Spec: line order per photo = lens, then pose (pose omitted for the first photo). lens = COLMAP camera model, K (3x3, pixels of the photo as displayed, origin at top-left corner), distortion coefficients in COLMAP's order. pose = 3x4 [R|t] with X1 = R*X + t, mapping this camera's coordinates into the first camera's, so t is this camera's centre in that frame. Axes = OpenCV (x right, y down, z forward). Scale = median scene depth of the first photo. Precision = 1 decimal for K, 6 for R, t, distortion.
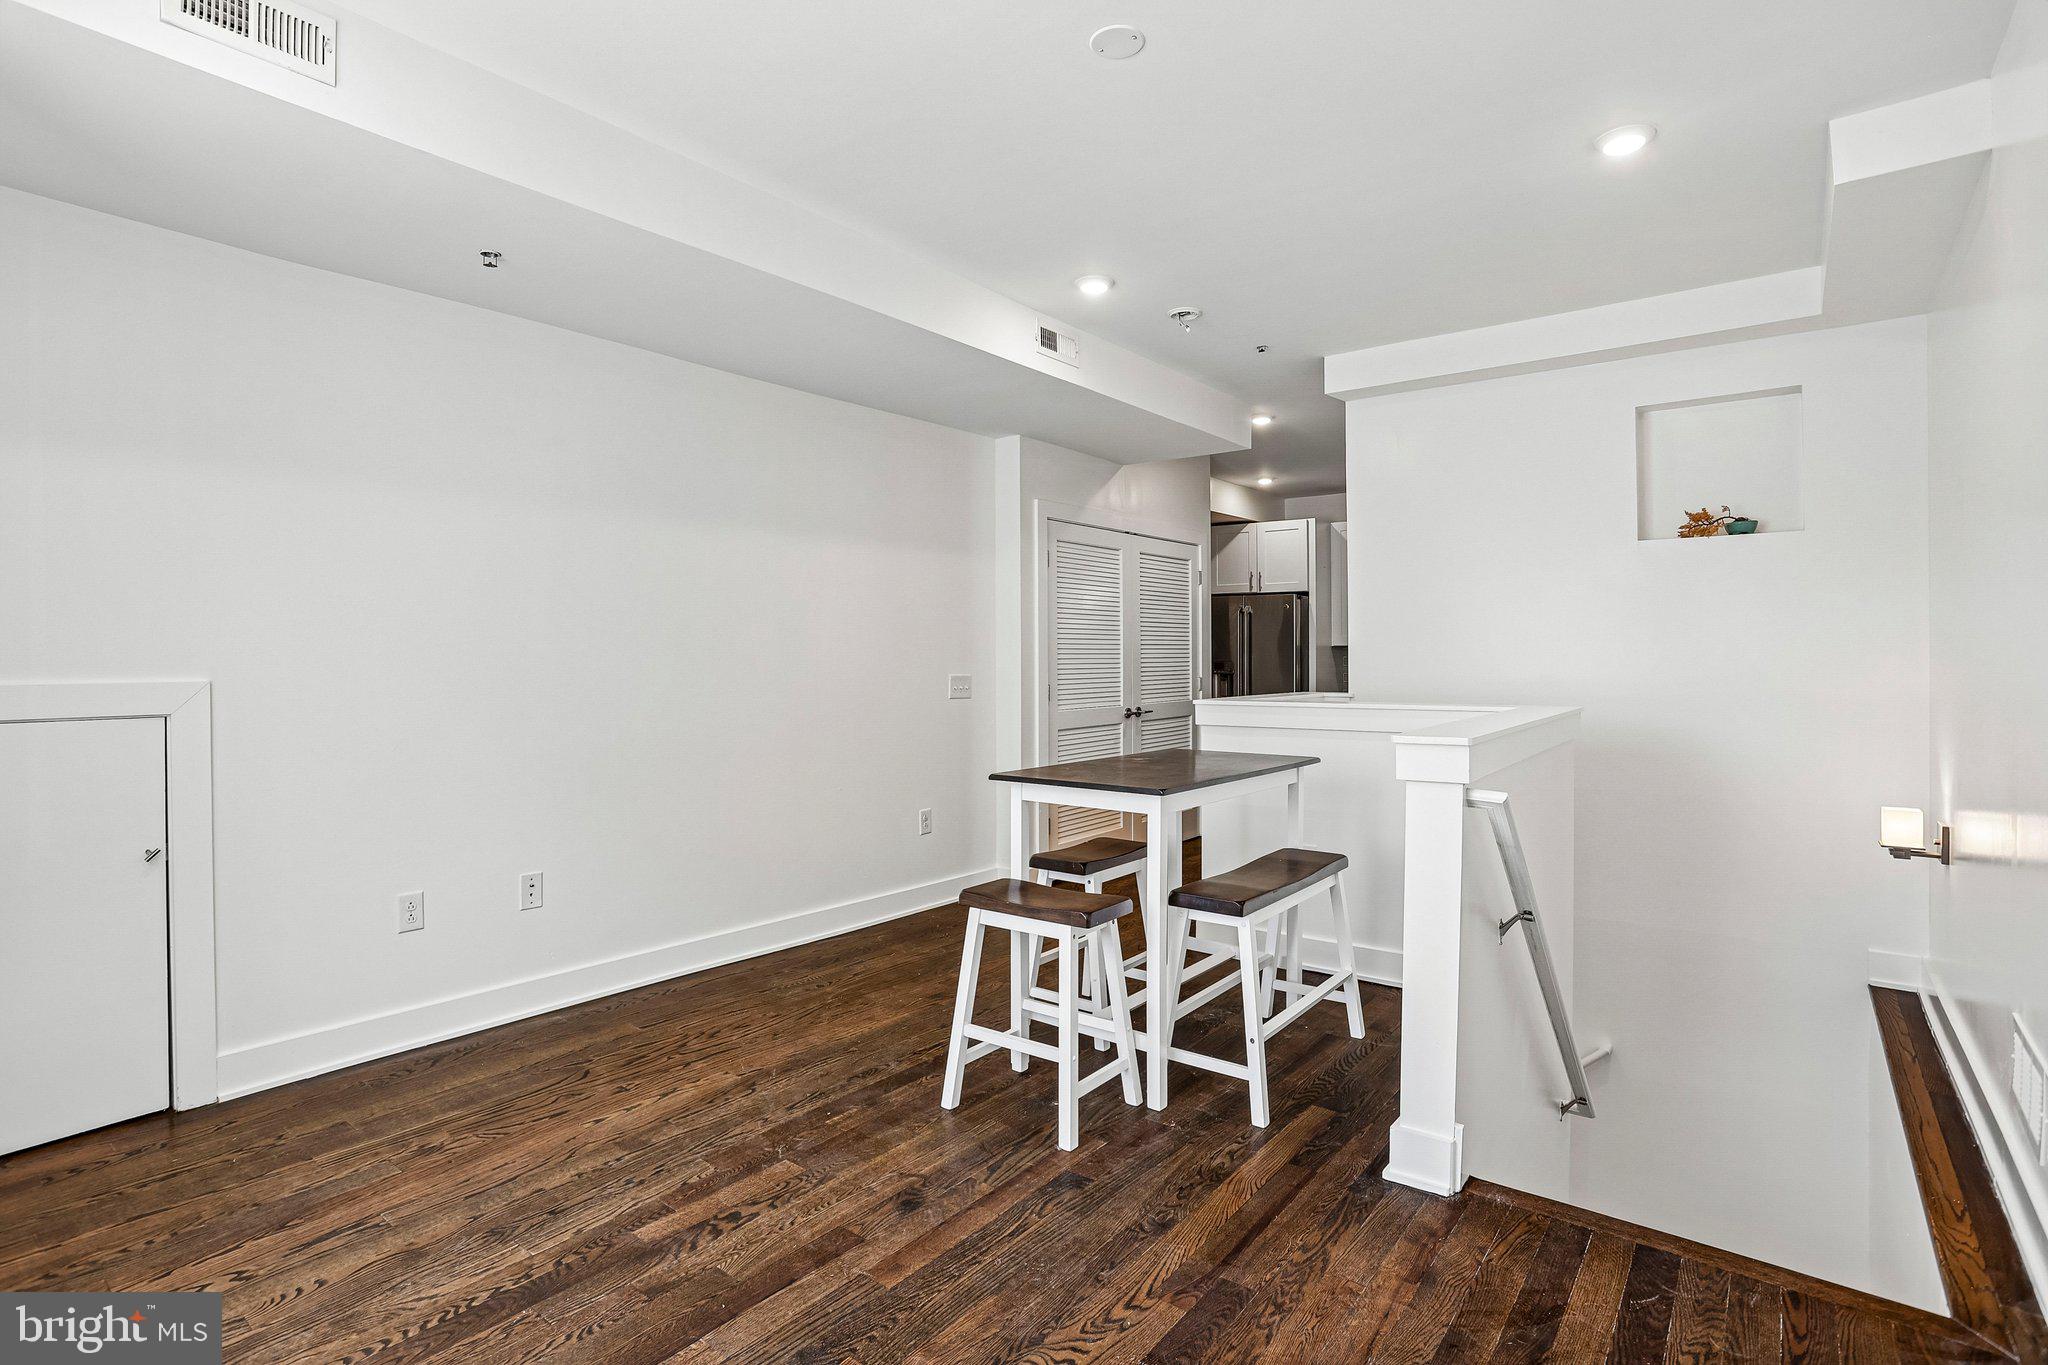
lens RADIAL K [[1019.8, 0, 1018.2], [0, 1019.8, 672.7], [0, 0, 1]] dist [-0.053563, 0.017384]
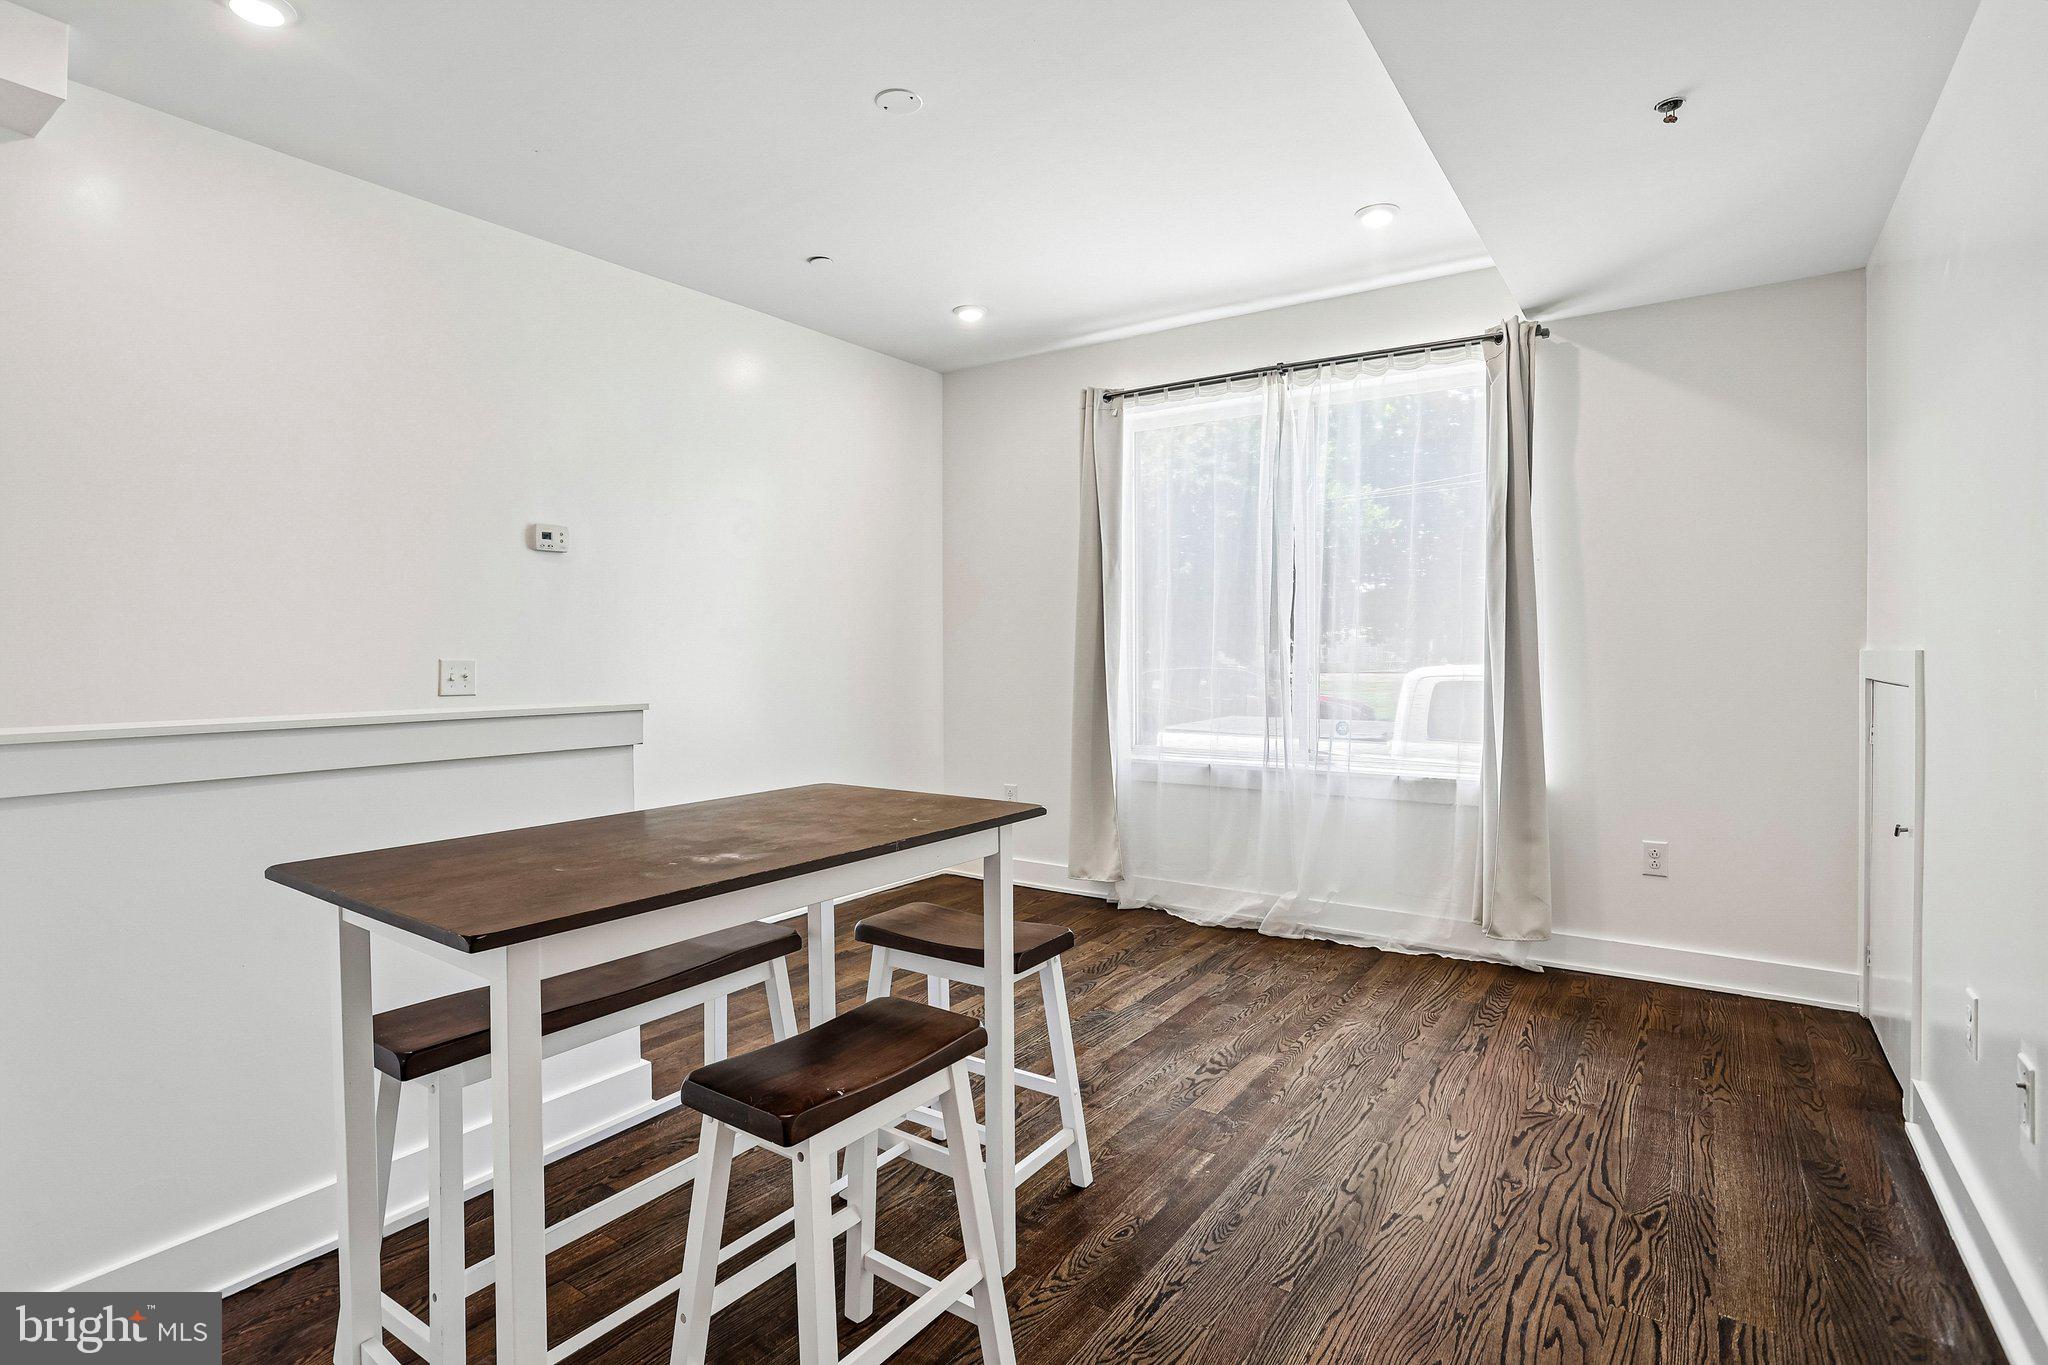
lens RADIAL K [[1019.8, 0, 1019.0], [0, 1019.8, 670.1], [0, 0, 1]] dist [-0.053563, 0.017384]
pose [[-0.998165, 0.008365, -0.059965, 0.033739], [0.006456, 0.999468, 0.031965, -0.007103], [0.060200, 0.031519, -0.997689, 2.218116]]
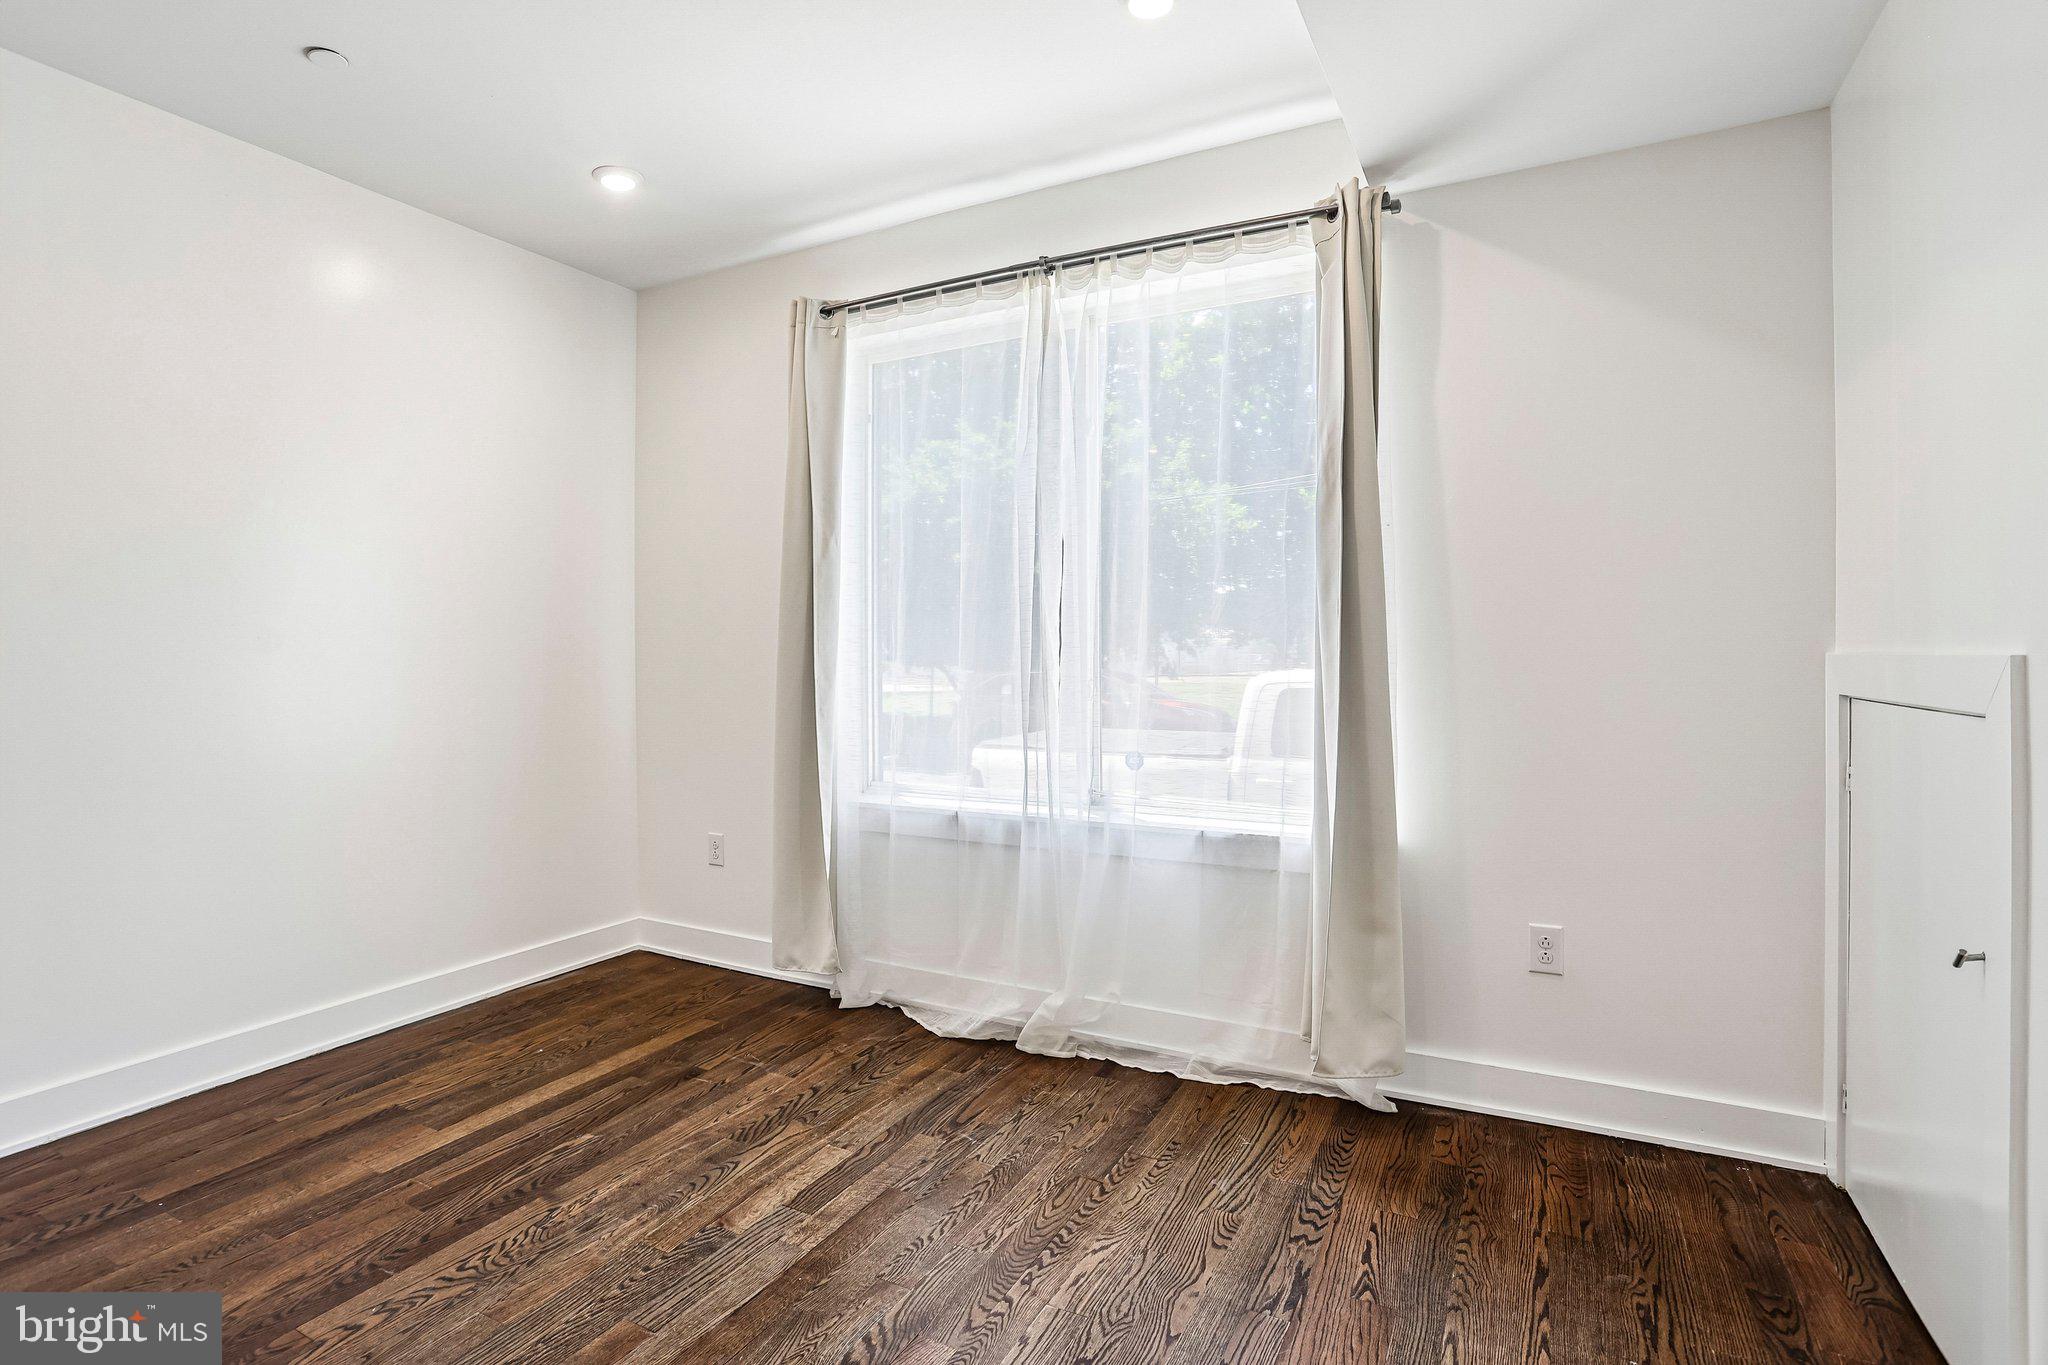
lens RADIAL K [[1019.8, 0, 1018.3], [0, 1019.8, 671.2], [0, 0, 1]] dist [-0.053563, 0.017384]
pose [[-0.983776, 0.010994, -0.179065, -0.286105], [0.005537, 0.999506, 0.030947, -0.000886], [0.179317, 0.029454, -0.983350, 1.696470]]
